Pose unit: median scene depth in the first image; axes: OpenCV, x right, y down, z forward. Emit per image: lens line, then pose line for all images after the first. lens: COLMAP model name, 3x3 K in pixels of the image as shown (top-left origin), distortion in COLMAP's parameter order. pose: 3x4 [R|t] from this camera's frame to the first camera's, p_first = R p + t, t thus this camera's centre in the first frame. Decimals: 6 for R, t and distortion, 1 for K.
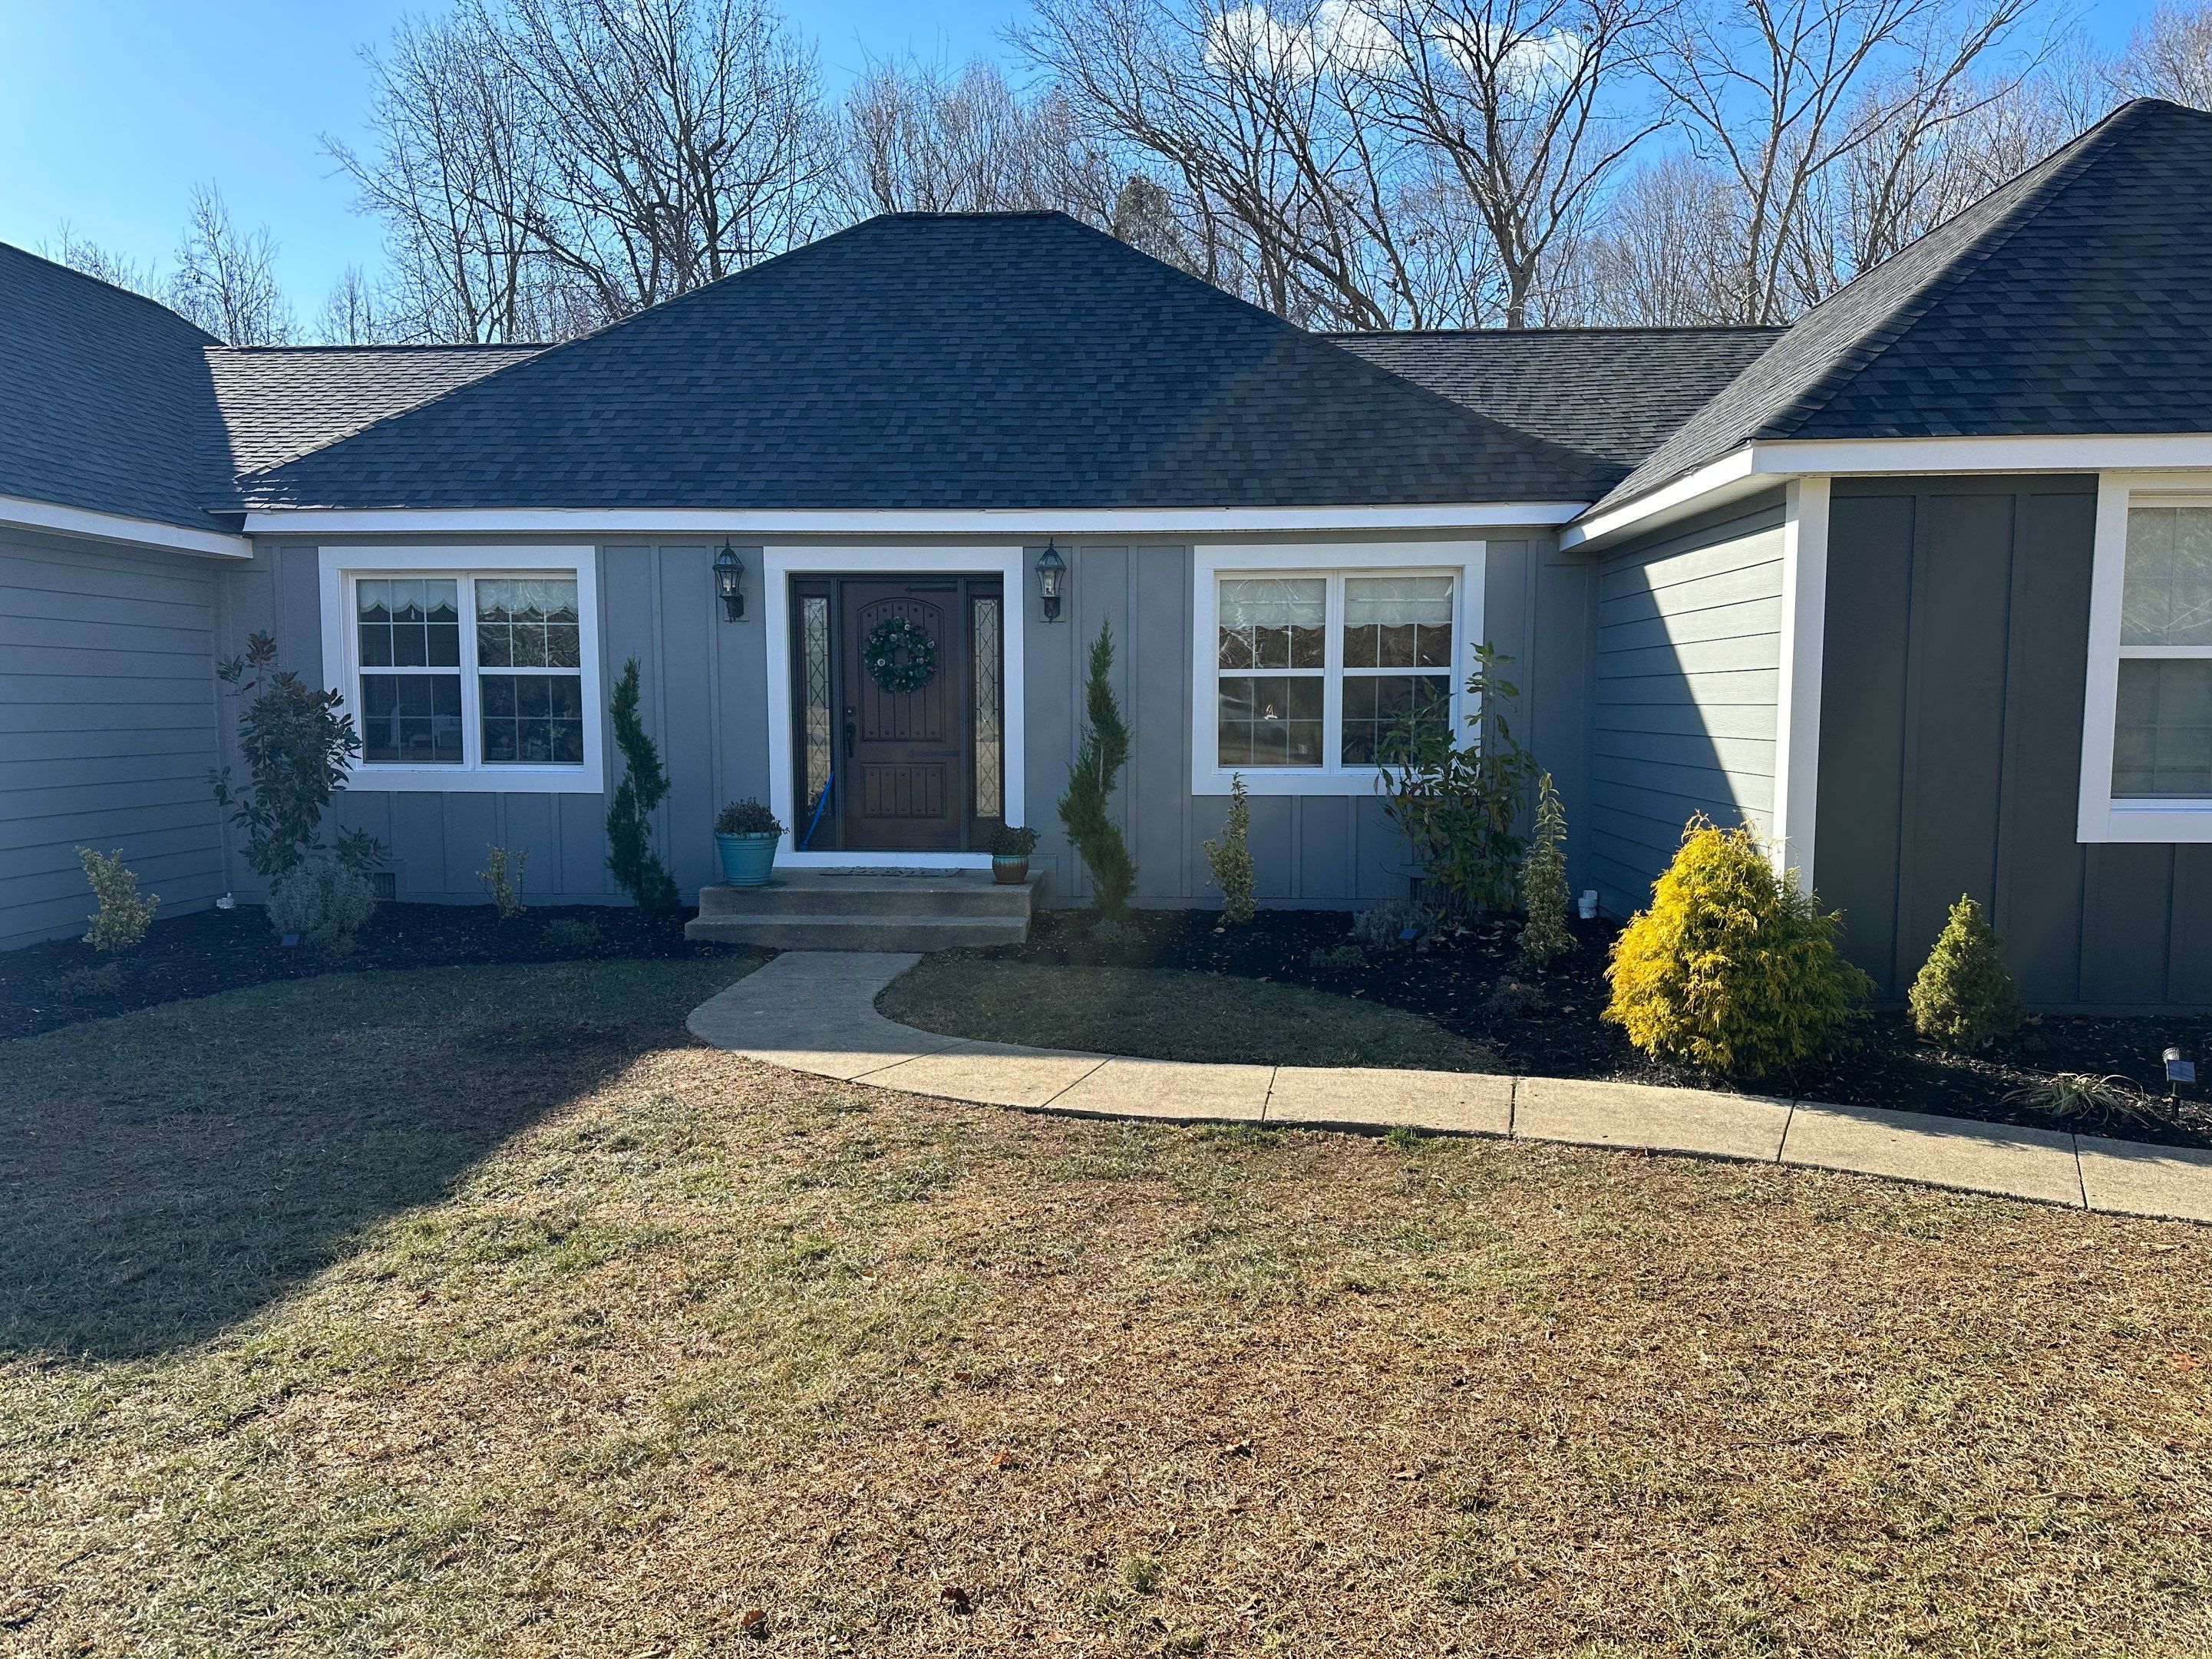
lens RADIAL K [[1592.3, 0, 1078.0], [0, 1592.3, 855.6], [0, 0, 1]] dist [0.059944, -0.065193]
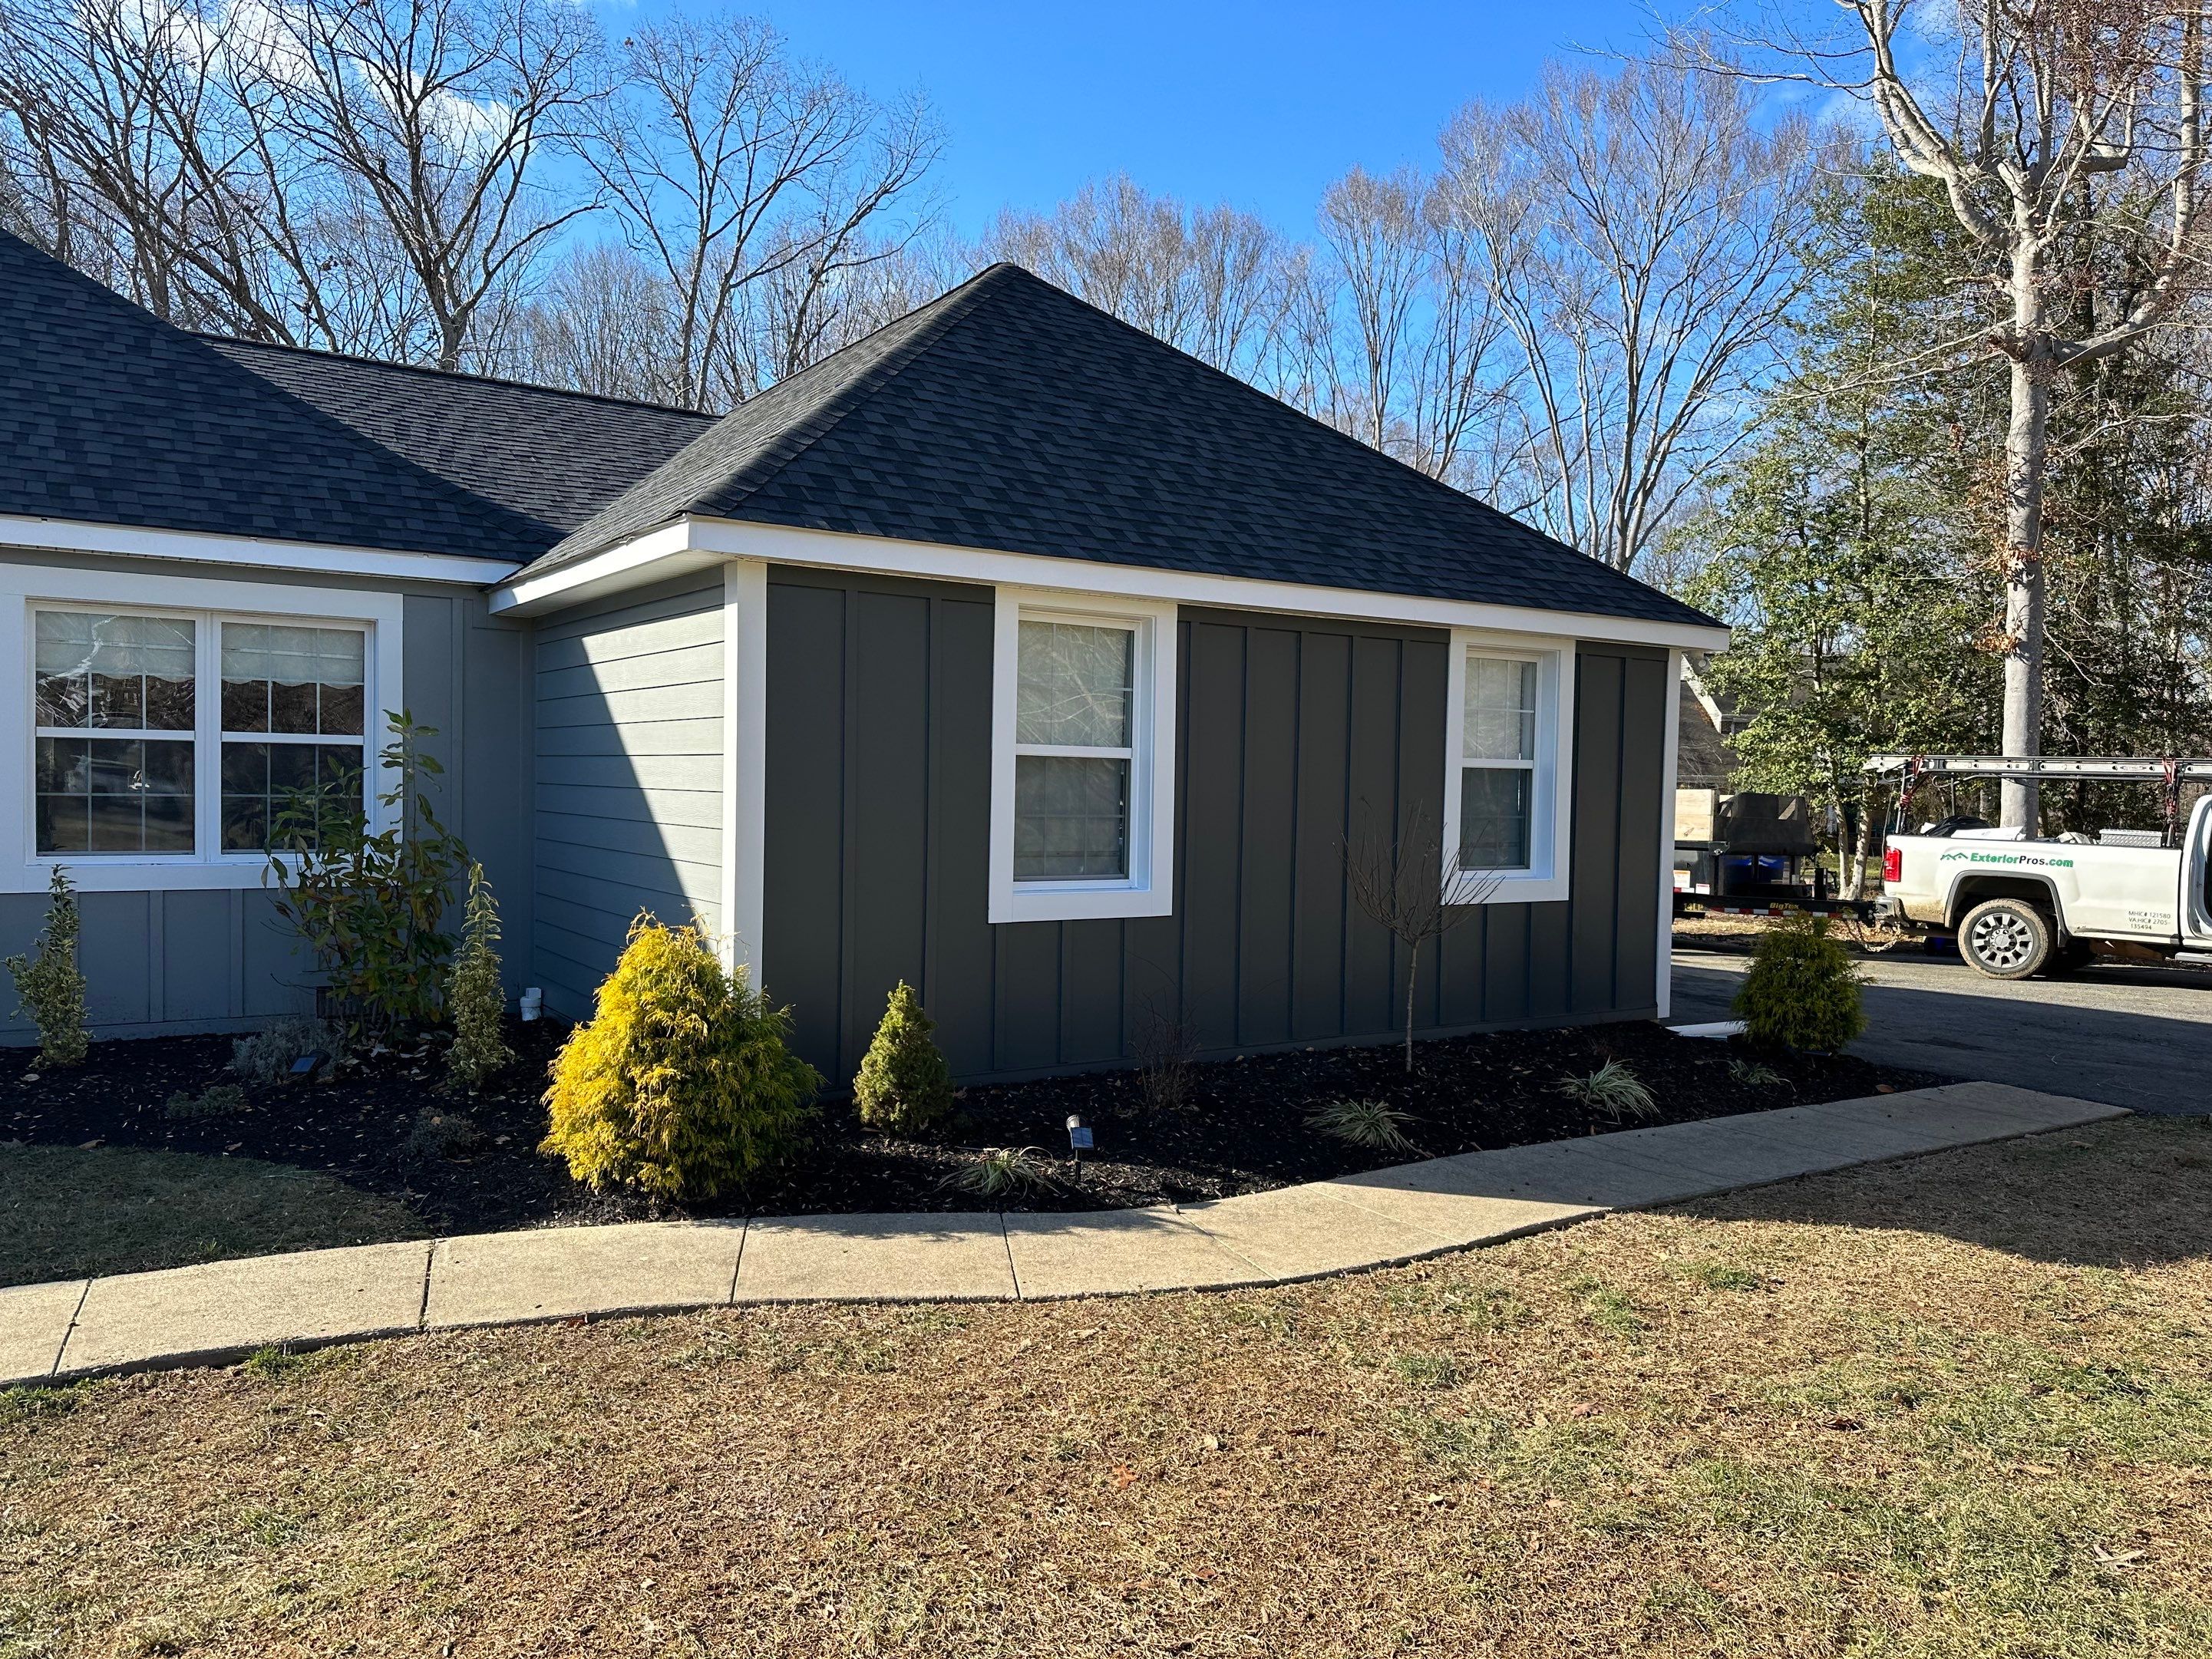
lens RADIAL K [[1592.3, 0, 1115.2], [0, 1592.3, 819.0], [0, 0, 1]] dist [0.059944, -0.065193]
pose [[0.796210, 0.001776, 0.605018, 0.031782], [0.037975, 0.997877, -0.052906, -0.012767], [-0.603828, 0.065100, 0.794452, 0.071826]]
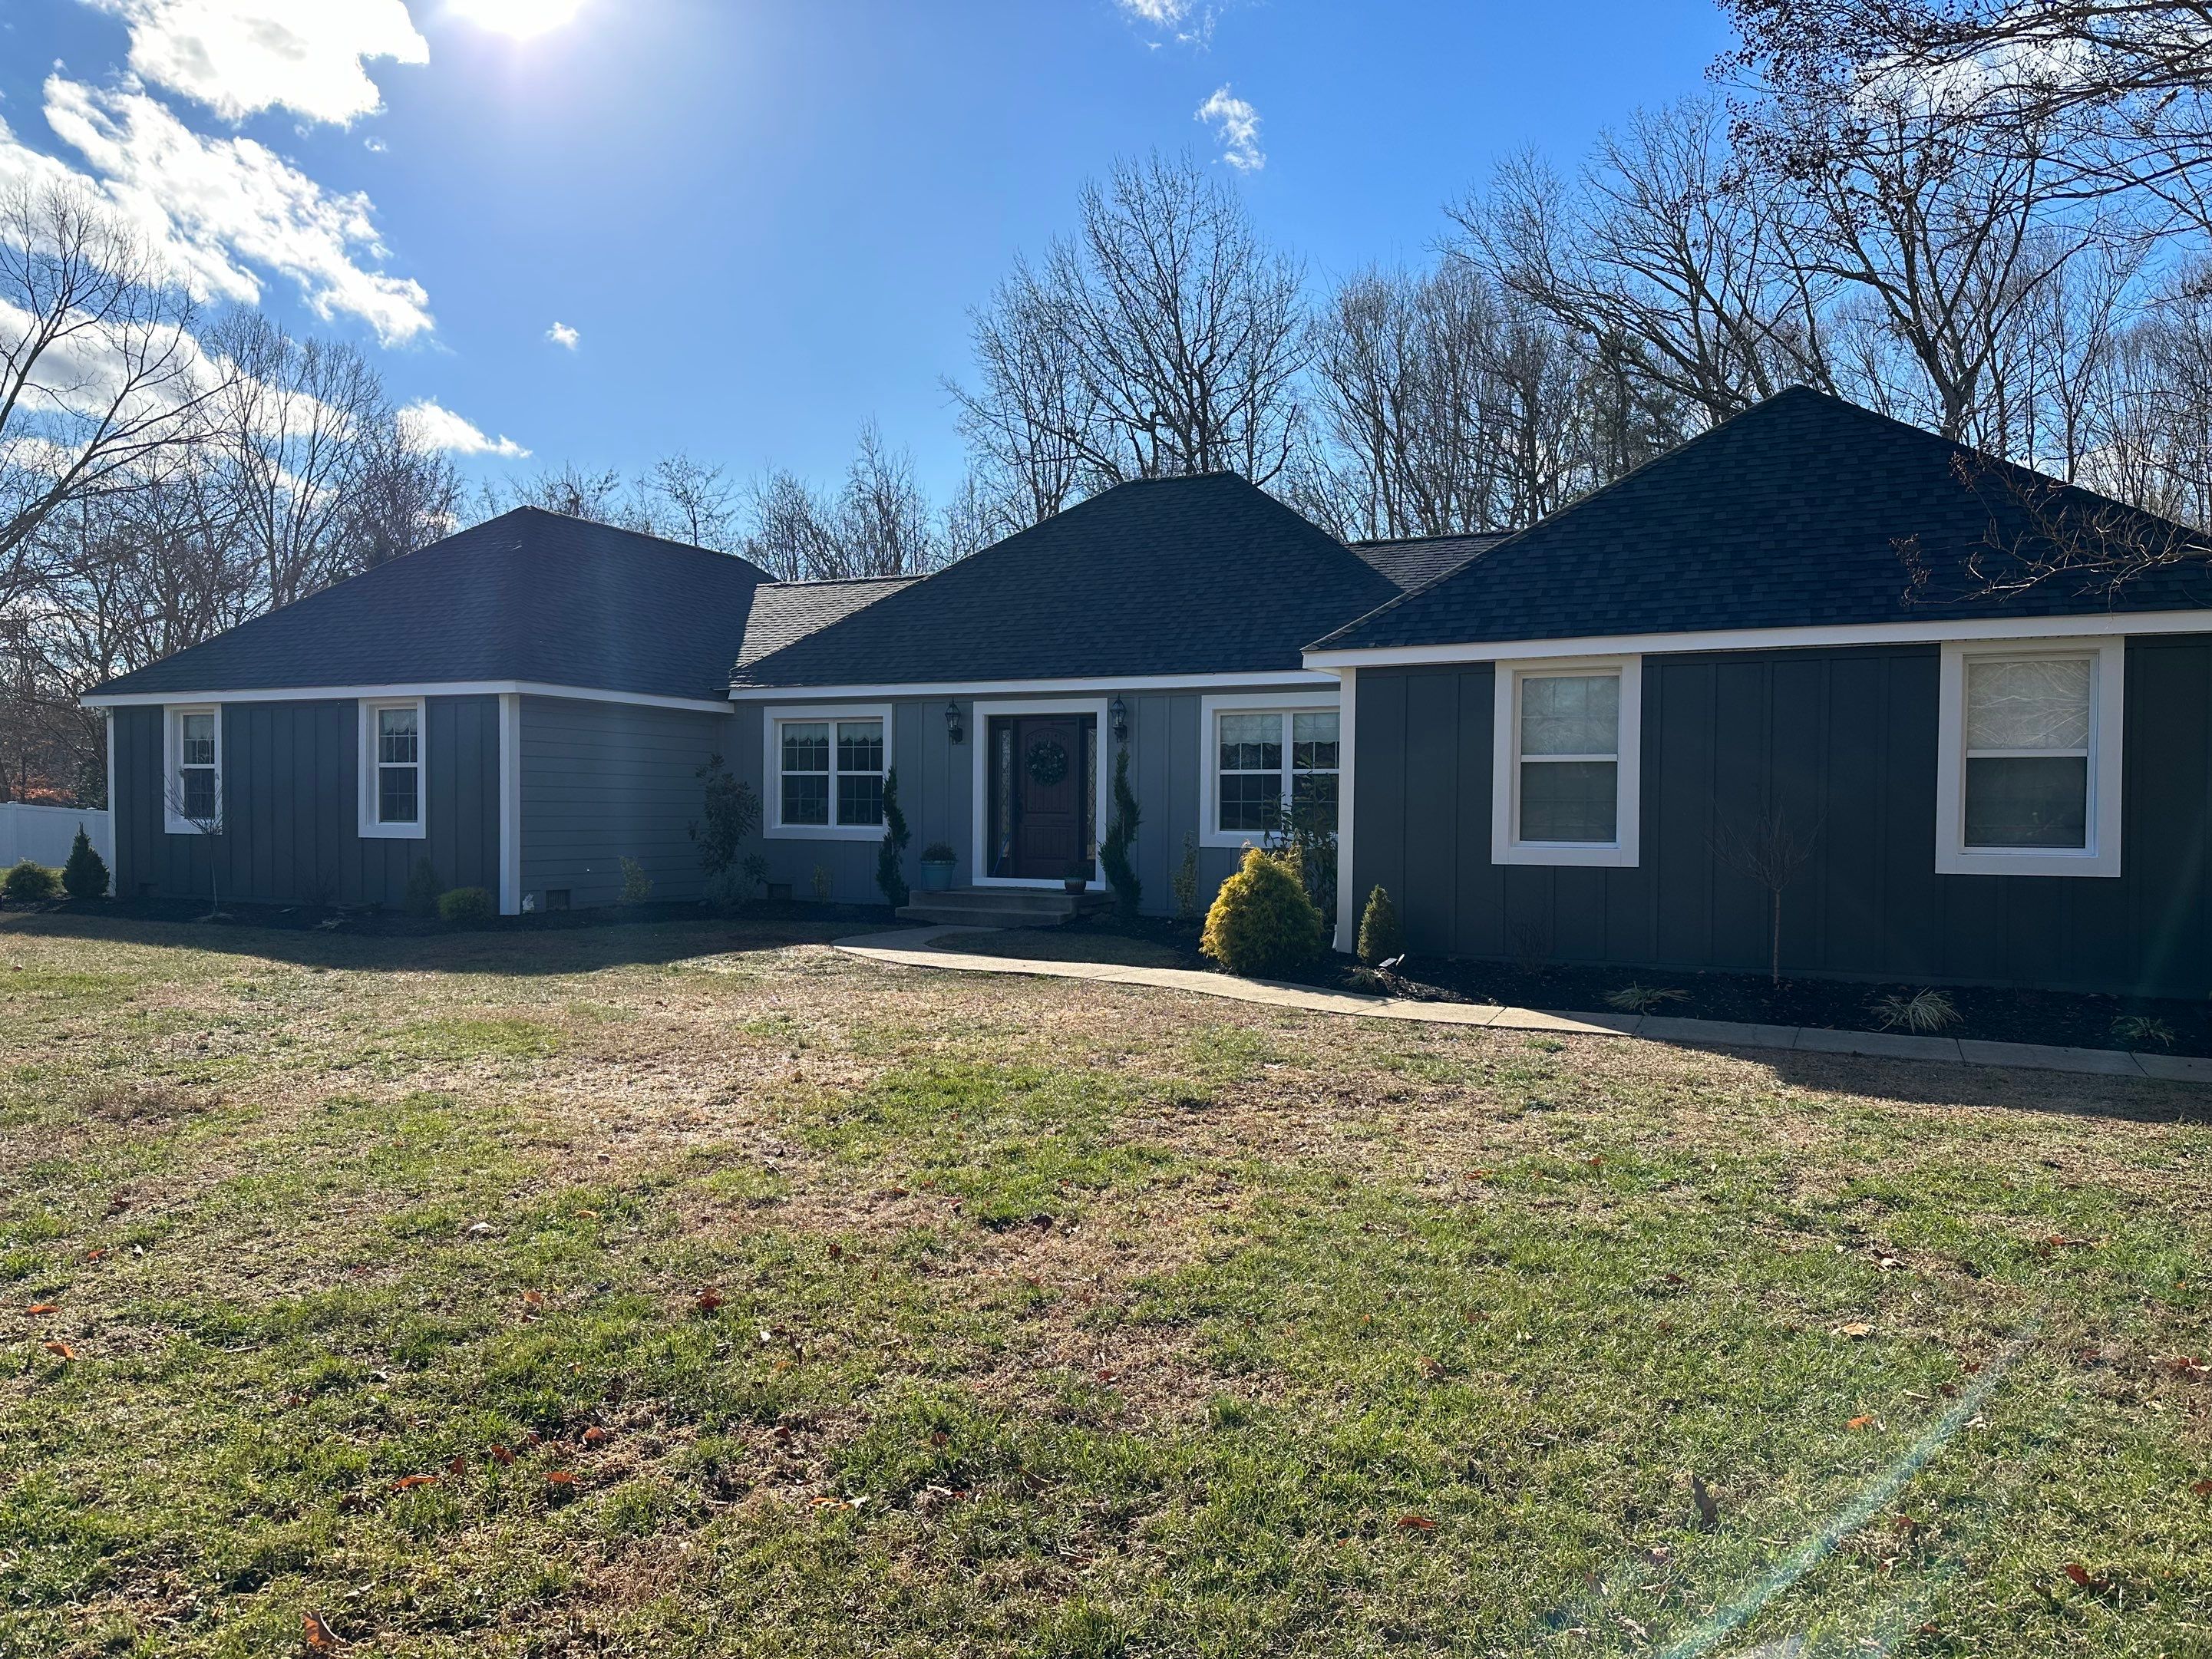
lens RADIAL K [[1870.9, 0, 1098.2], [0, 1870.9, 833.0], [0, 0, 1]] dist [0.101973, -0.092417]
pose [[0.905119, 0.012121, -0.424986, 0.805411], [-0.051156, 0.995436, -0.080558, 0.108213], [0.422070, 0.094655, 0.901608, -0.778167]]
